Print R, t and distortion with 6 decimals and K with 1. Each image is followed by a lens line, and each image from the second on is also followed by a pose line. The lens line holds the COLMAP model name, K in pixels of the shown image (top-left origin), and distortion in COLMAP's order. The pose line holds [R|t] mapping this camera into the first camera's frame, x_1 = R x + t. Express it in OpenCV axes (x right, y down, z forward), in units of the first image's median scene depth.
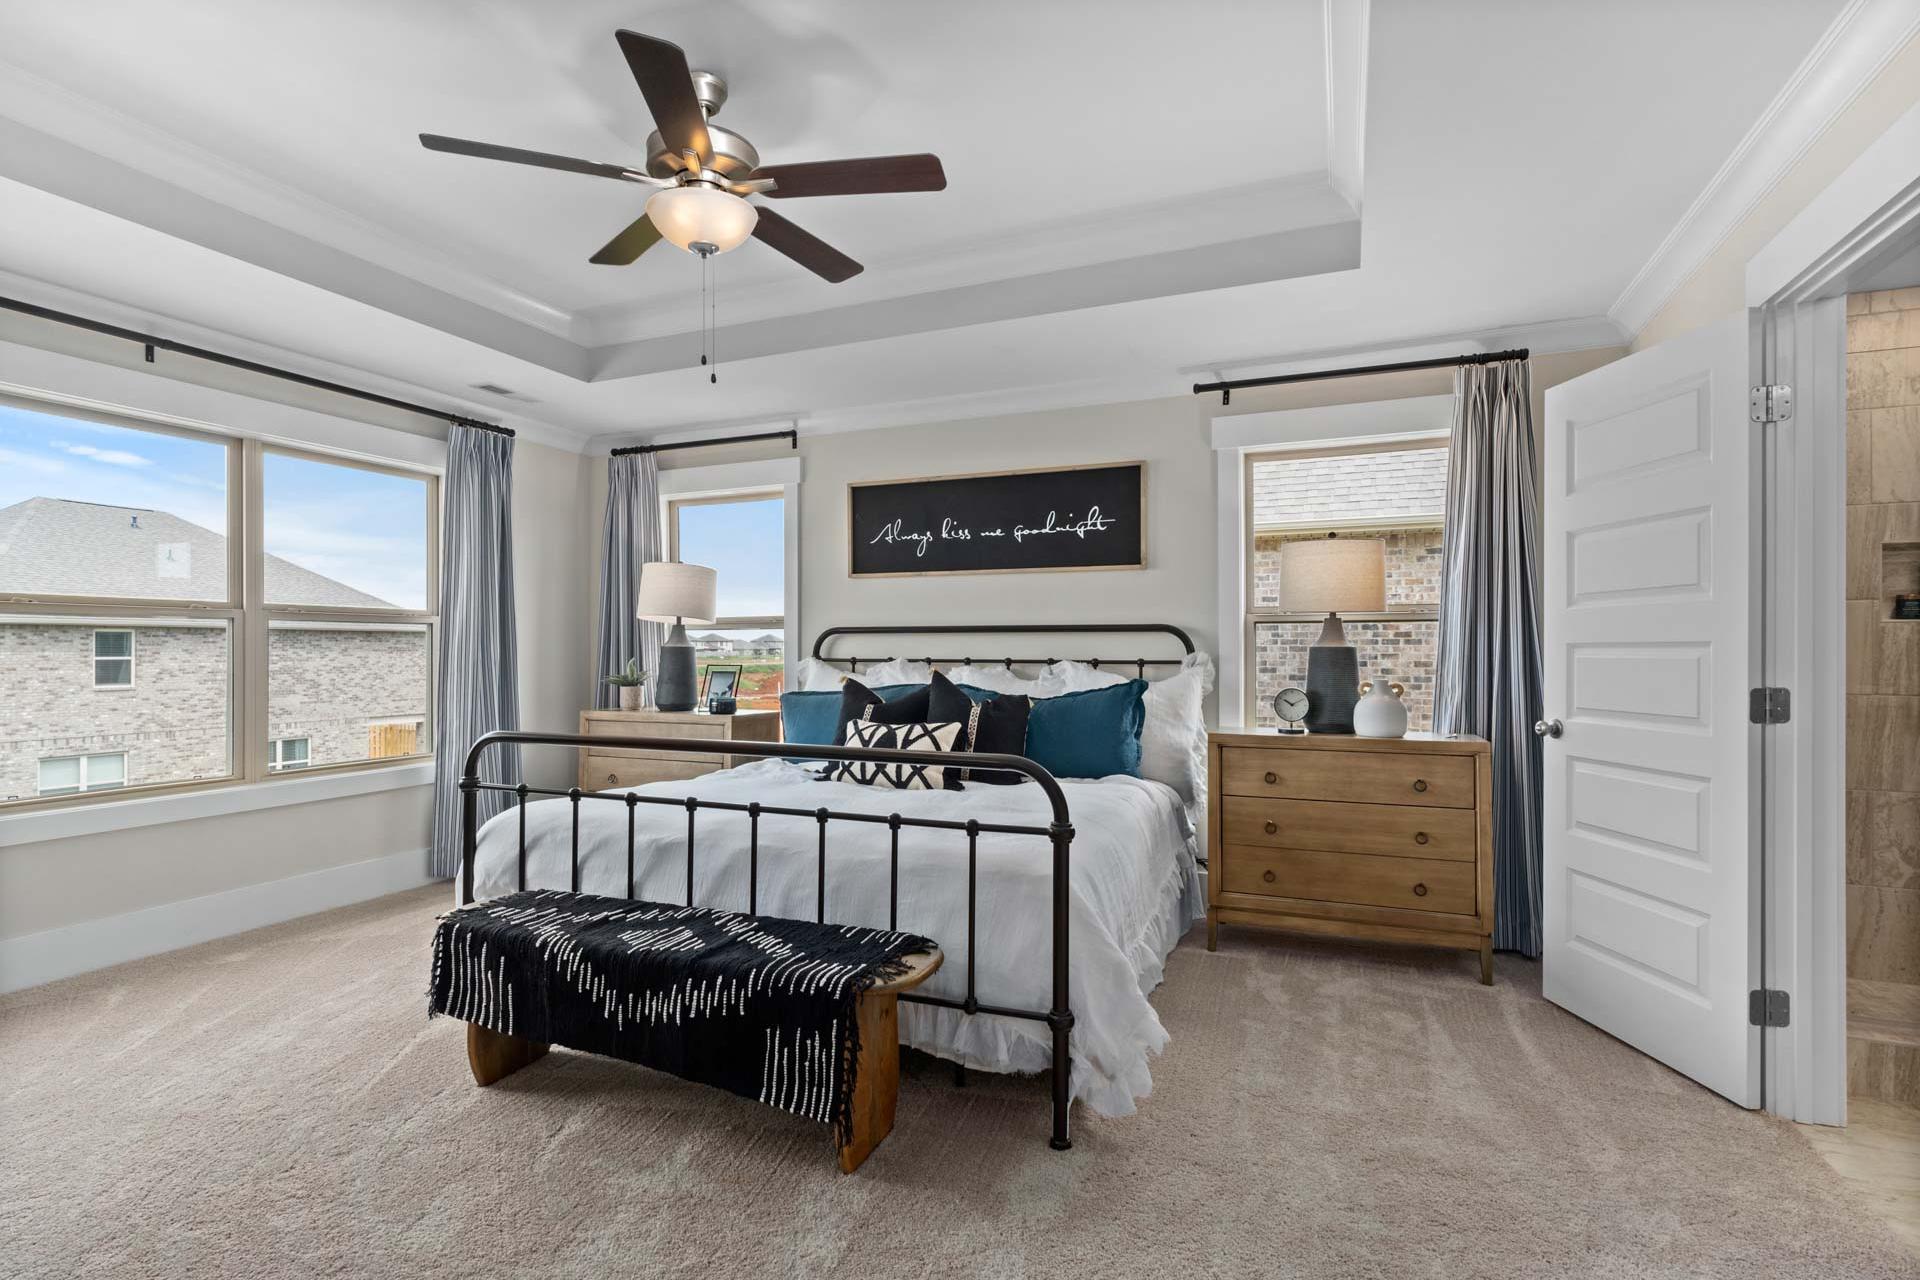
lens RADIAL K [[922.7, 0, 960.0], [0, 922.7, 646.1], [0, 0, 1]] dist [0.001840, 0.000727]
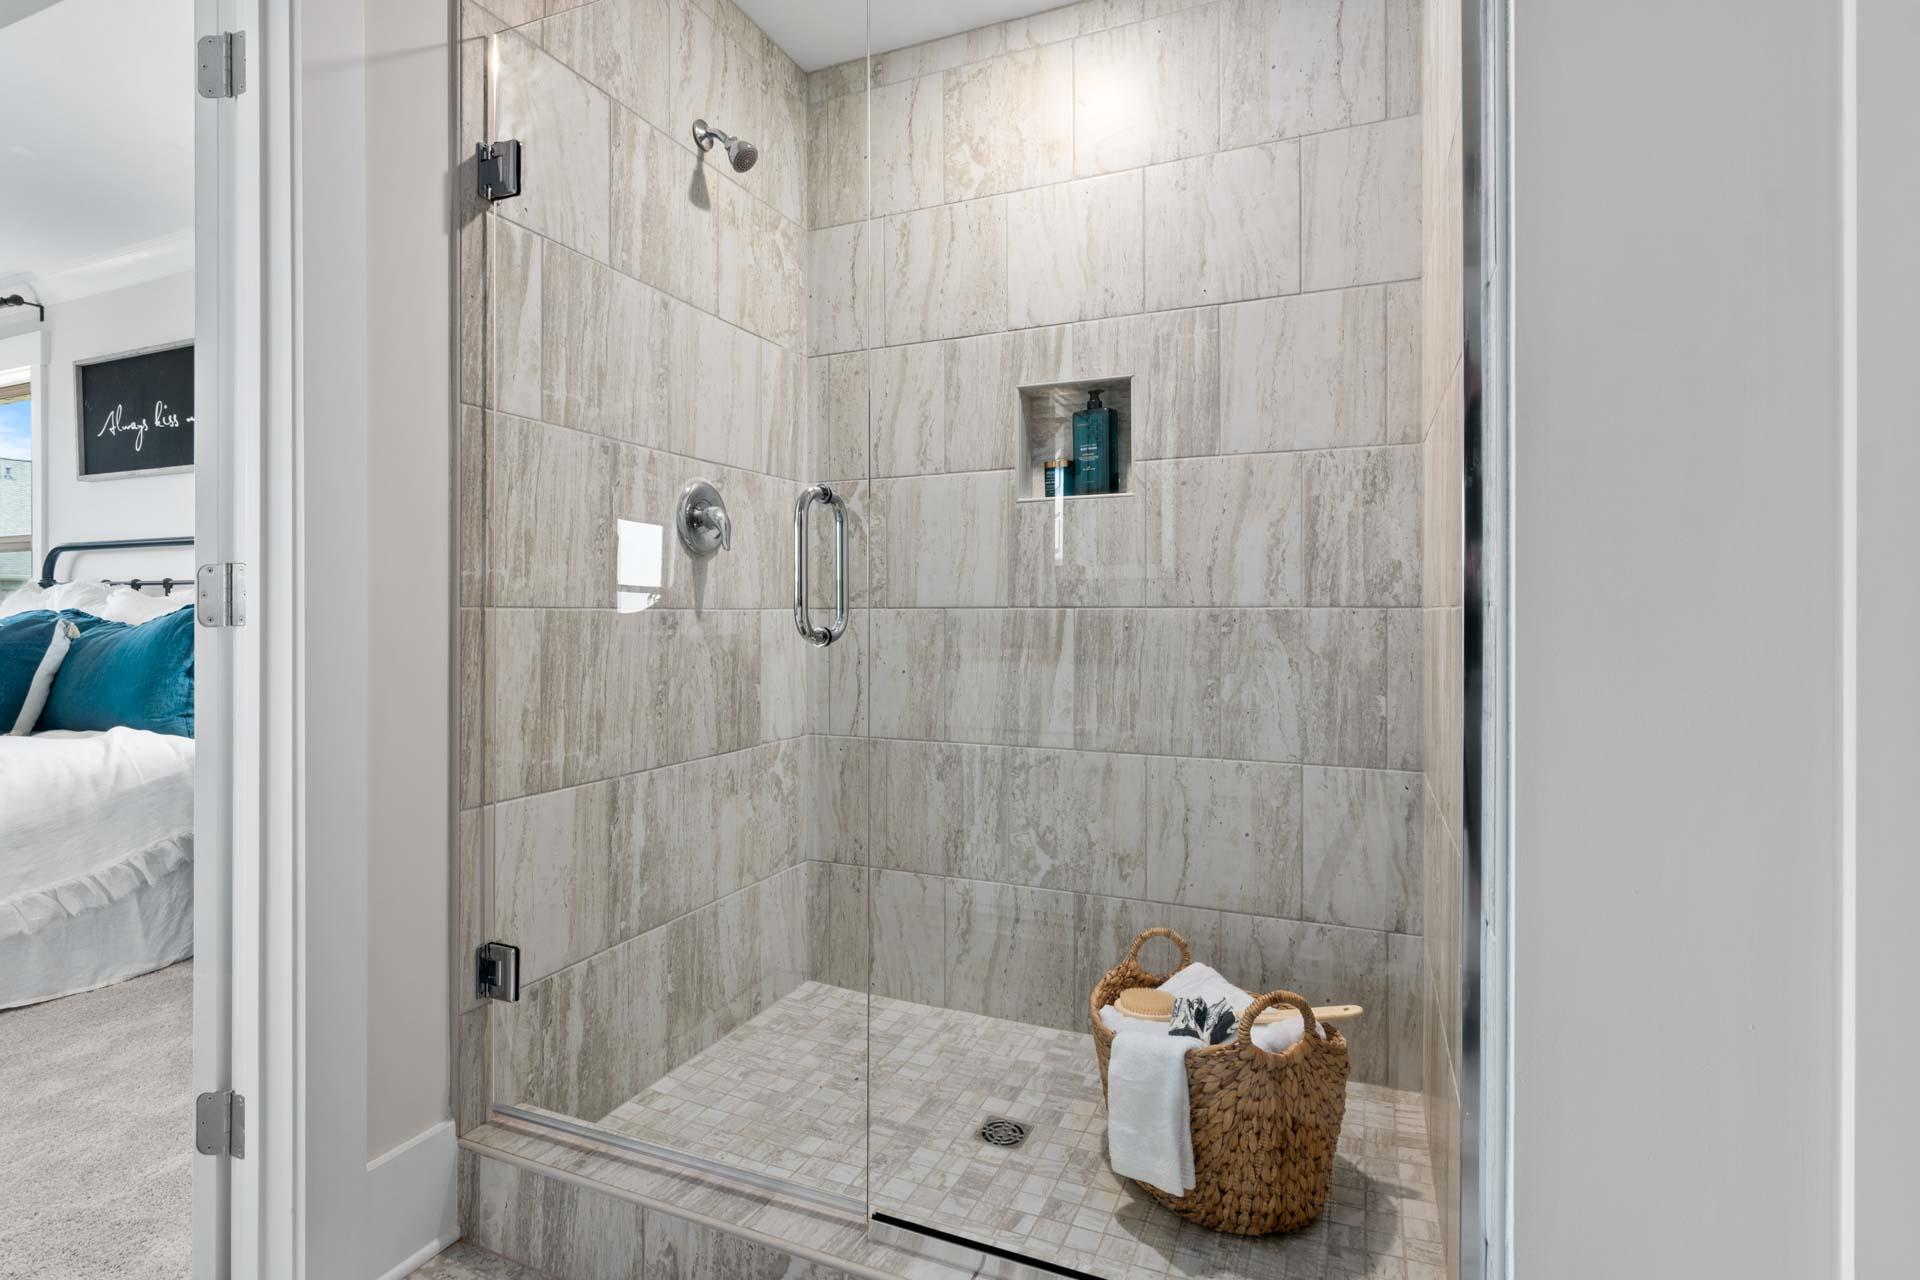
lens RADIAL K [[922.7, 0, 959.8], [0, 922.7, 608.2], [0, 0, 1]] dist [0.001840, 0.000727]
pose [[0.999927, -0.002941, -0.011697, 0.960195], [0.003037, 0.999962, 0.008223, 0.047388], [0.011672, -0.008258, 0.999898, 0.310365]]
